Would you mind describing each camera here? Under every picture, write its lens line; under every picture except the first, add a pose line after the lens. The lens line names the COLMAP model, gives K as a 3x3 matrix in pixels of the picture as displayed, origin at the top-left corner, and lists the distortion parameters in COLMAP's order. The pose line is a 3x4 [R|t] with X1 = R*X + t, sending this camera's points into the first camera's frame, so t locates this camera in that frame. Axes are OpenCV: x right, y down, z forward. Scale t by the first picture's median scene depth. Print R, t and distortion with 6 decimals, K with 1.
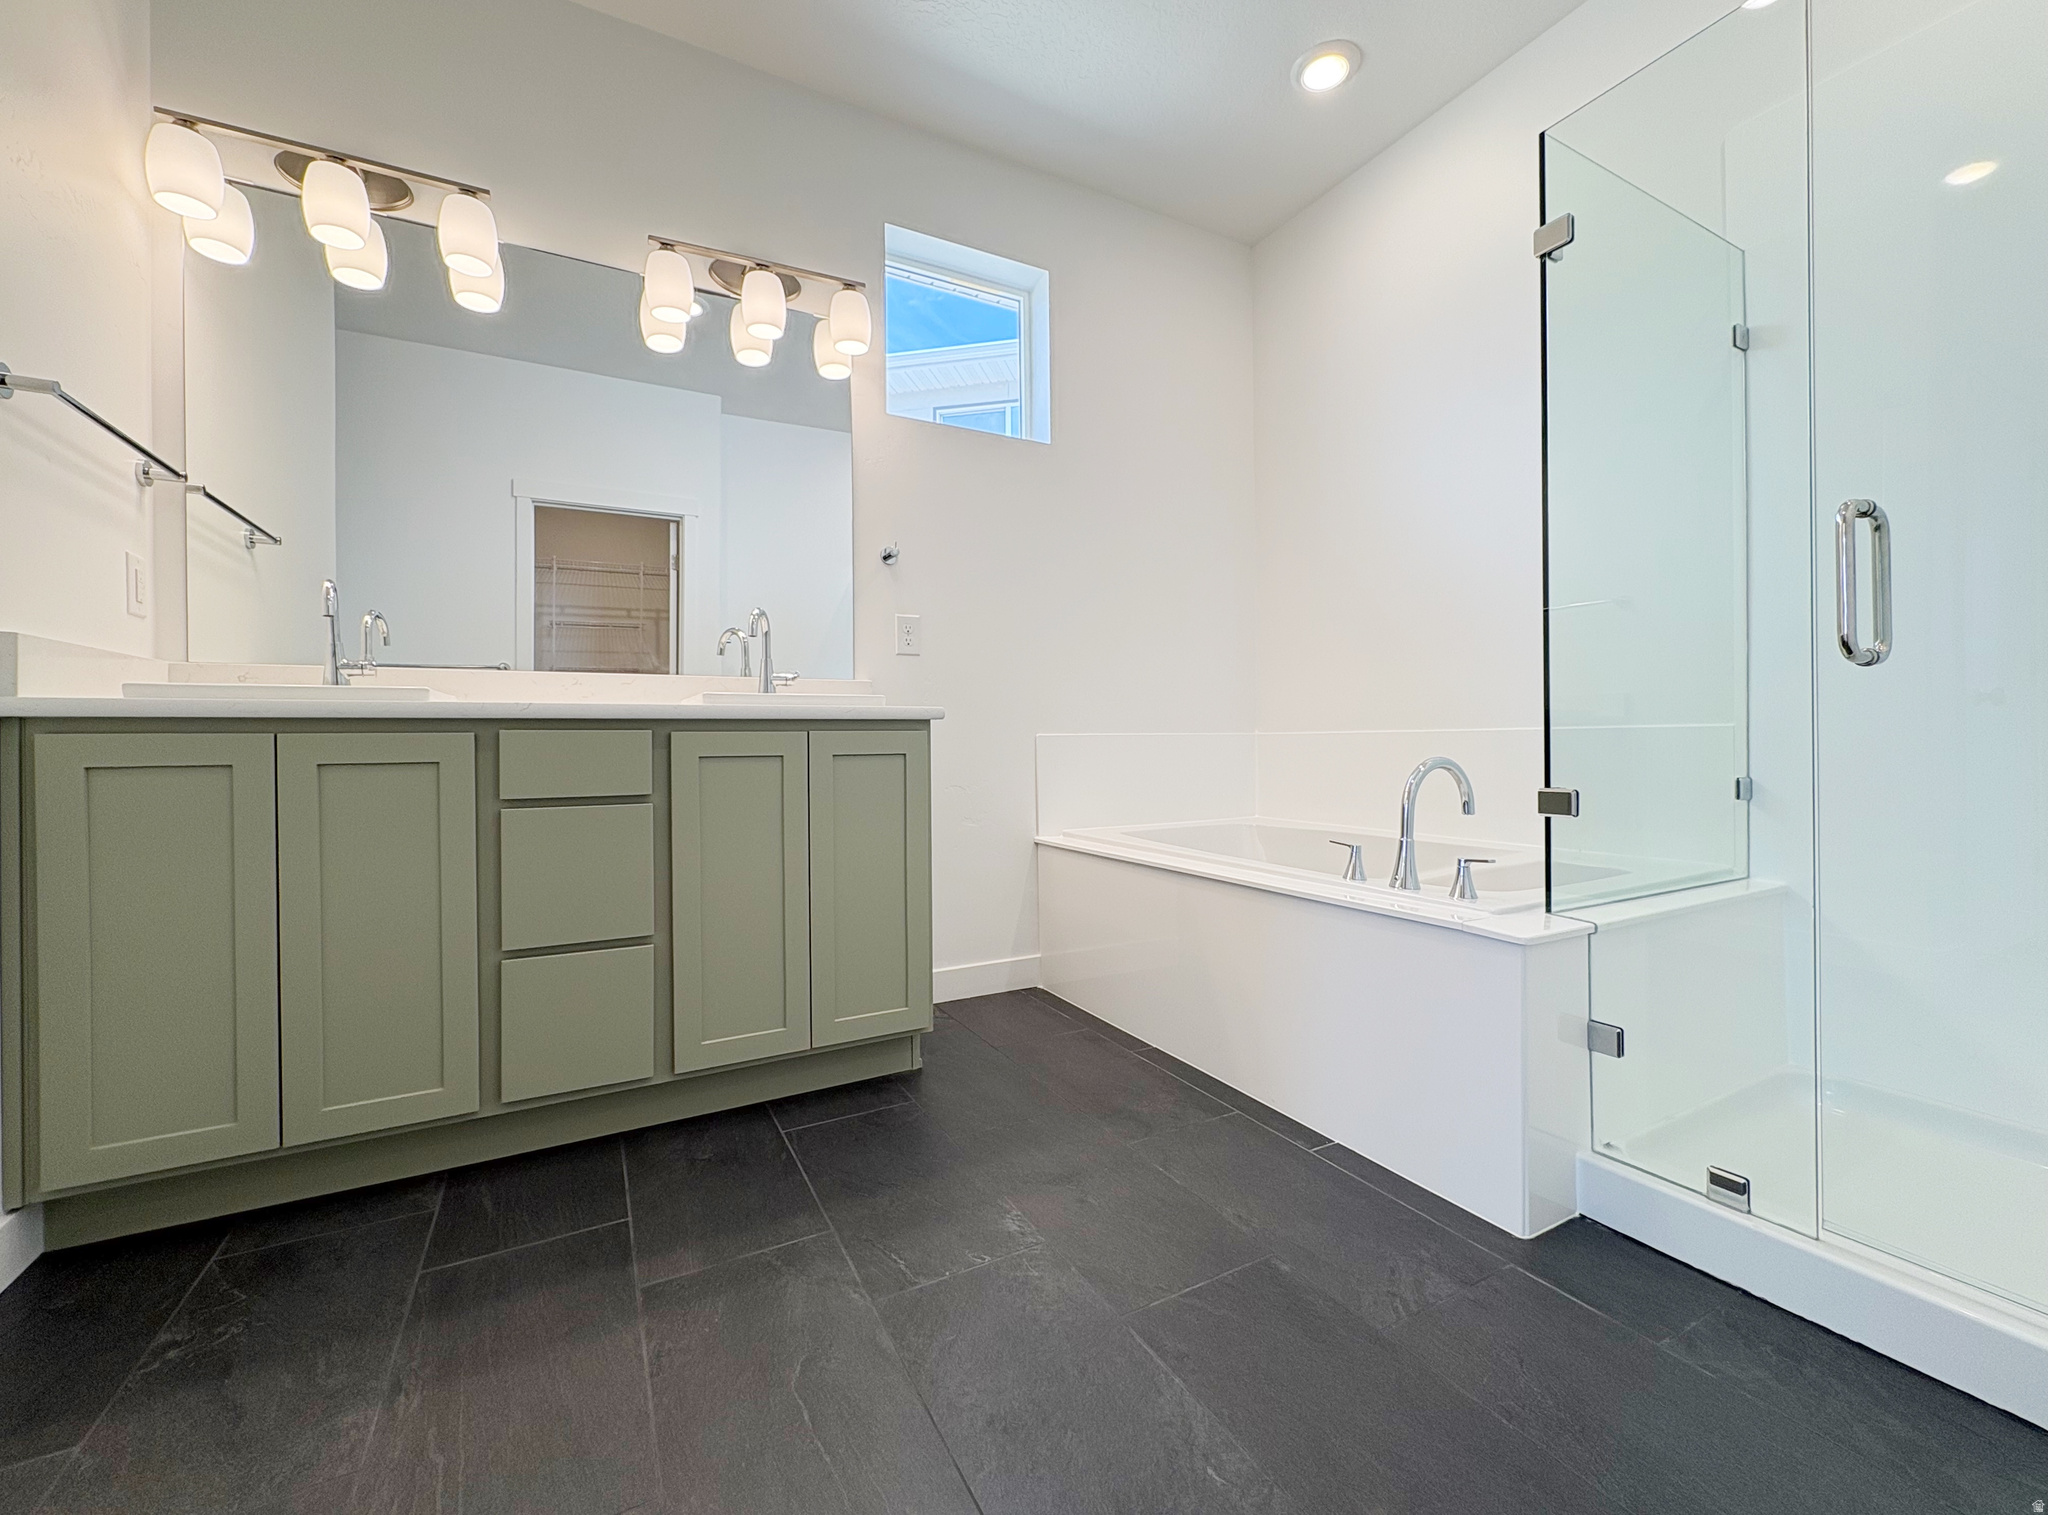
lens RADIAL K [[824.0, 0, 1027.6], [0, 824.0, 741.8], [0, 0, 1]] dist [0.003501, 0.000500]
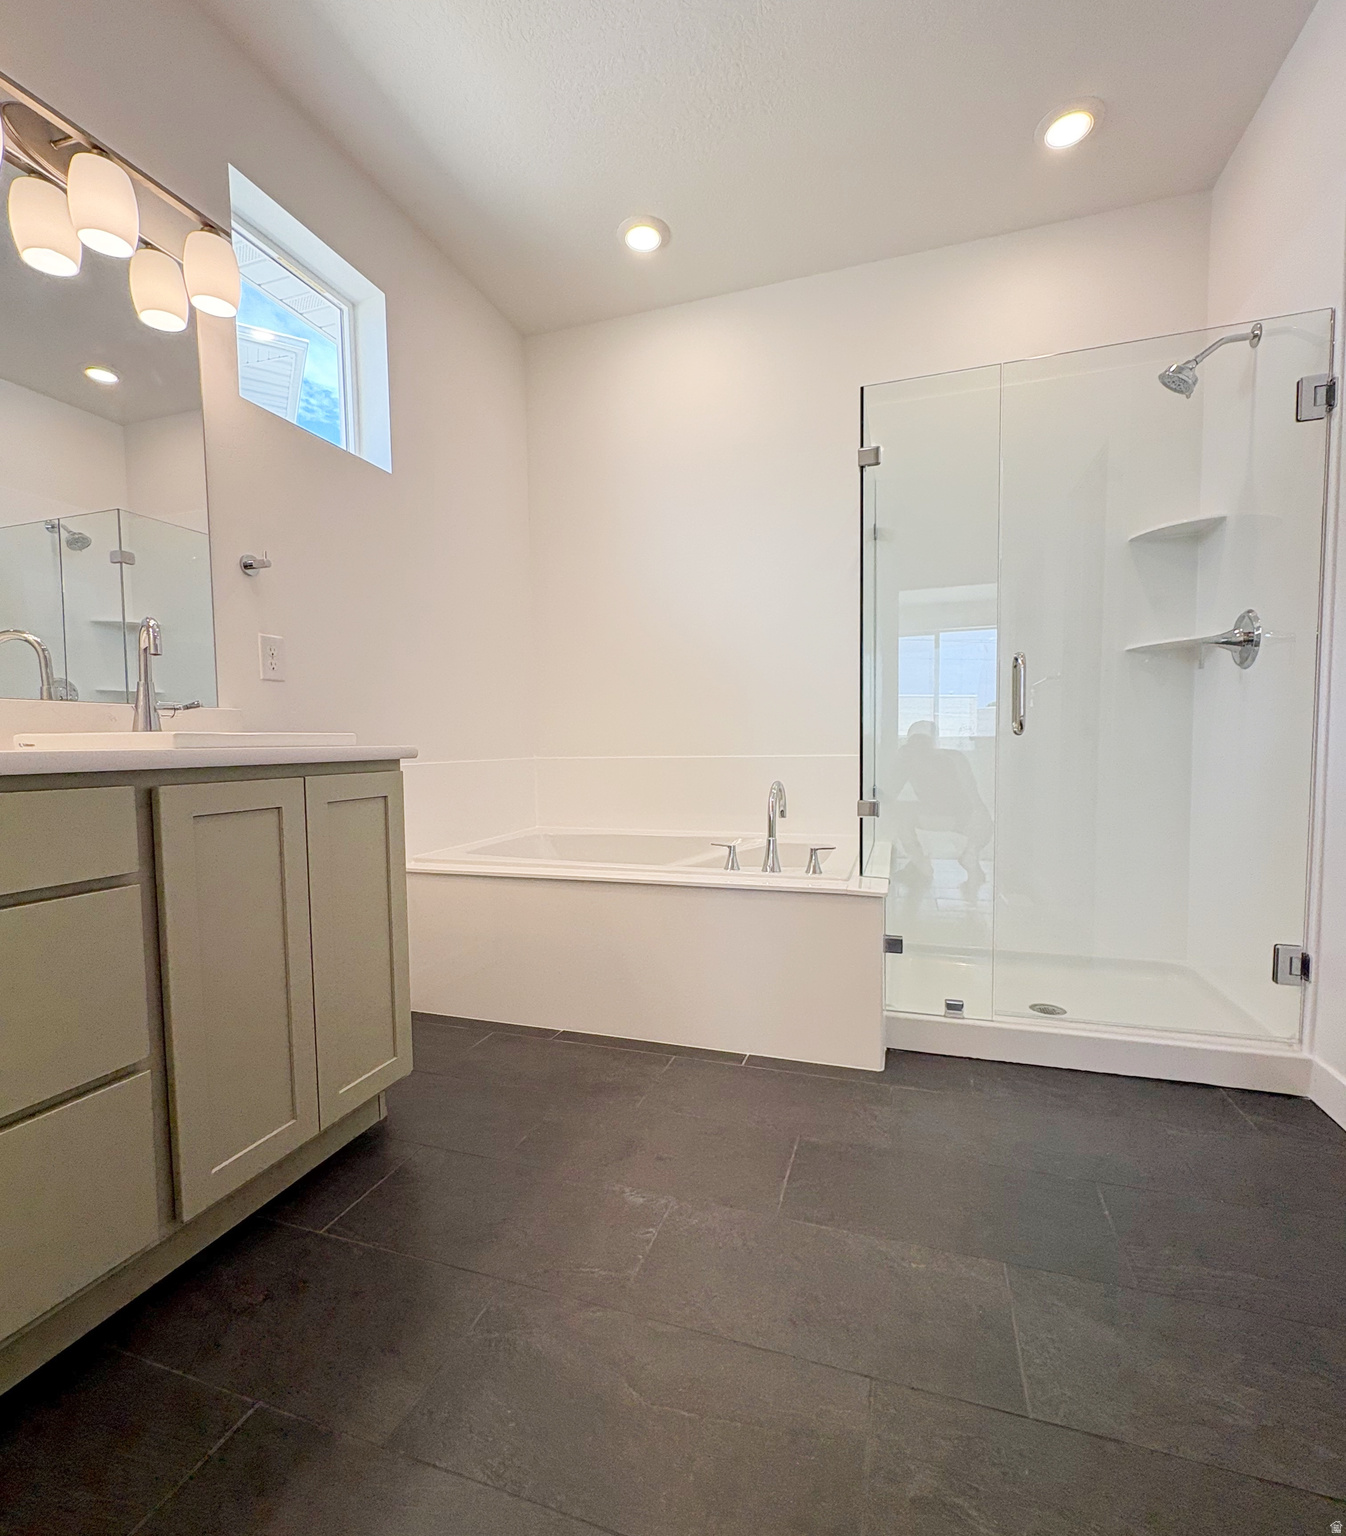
lens RADIAL K [[716.1, 0, 673.2], [0, 716.1, 778.0], [0, 0, 1]] dist [0.004142, -0.000886]
pose [[0.727621, -0.033916, 0.685141, -0.535781], [0.005211, 0.999021, 0.043920, -0.045943], [-0.685960, -0.028386, 0.727086, 0.196046]]
